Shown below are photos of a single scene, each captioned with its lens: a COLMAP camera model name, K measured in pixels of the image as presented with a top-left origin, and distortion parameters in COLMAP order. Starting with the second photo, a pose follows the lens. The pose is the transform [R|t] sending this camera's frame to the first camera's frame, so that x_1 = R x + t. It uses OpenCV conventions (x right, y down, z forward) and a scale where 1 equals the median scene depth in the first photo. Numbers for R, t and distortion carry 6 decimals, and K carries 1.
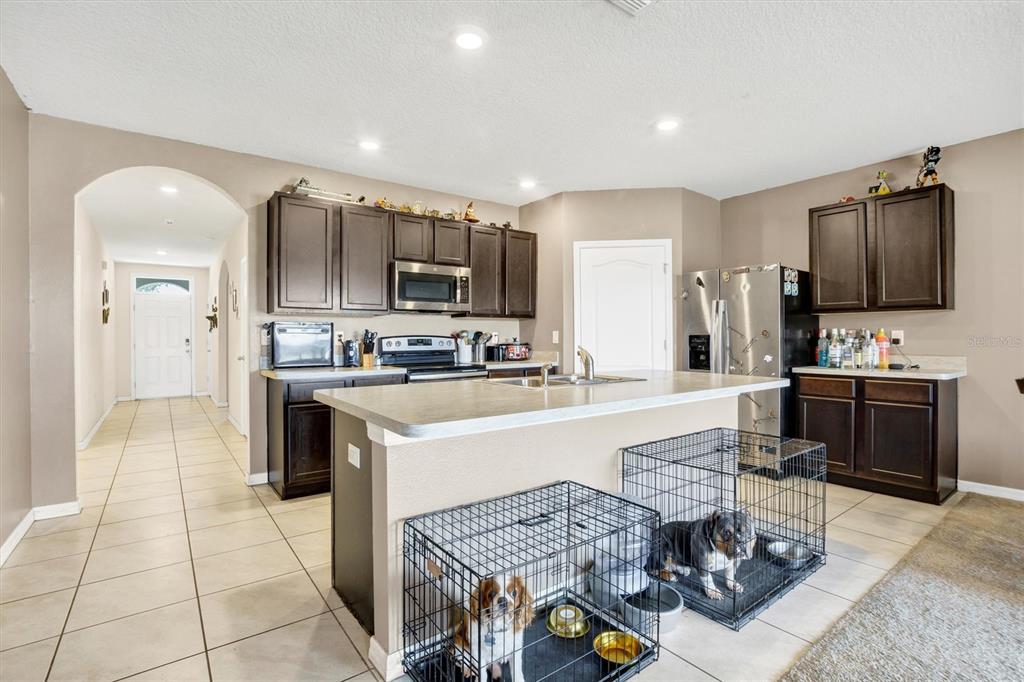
lens RADIAL K [[473.1, 0, 508.1], [0, 473.1, 336.1], [0, 0, 1]] dist [-0.025493, -0.000055]
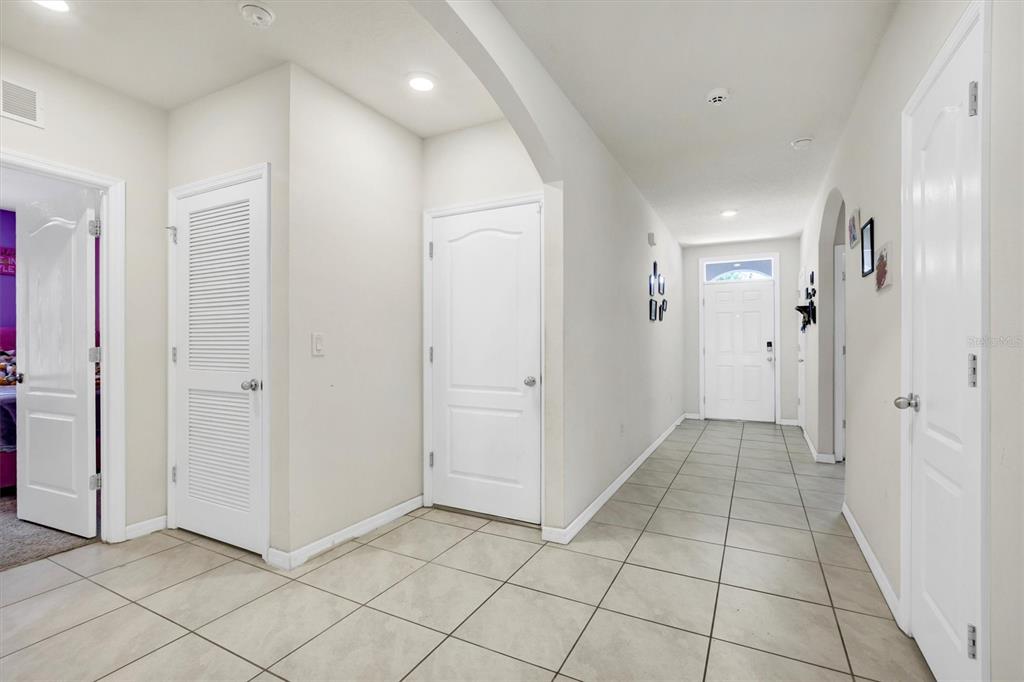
lens RADIAL K [[473.1, 0, 508.4], [0, 473.1, 340.9], [0, 0, 1]] dist [-0.025493, -0.000055]
pose [[0.439148, 0.005427, -0.898398, -0.238239], [-0.002467, 0.999985, 0.004835, 0.002327], [0.898411, 0.000093, 0.439155, 0.358015]]
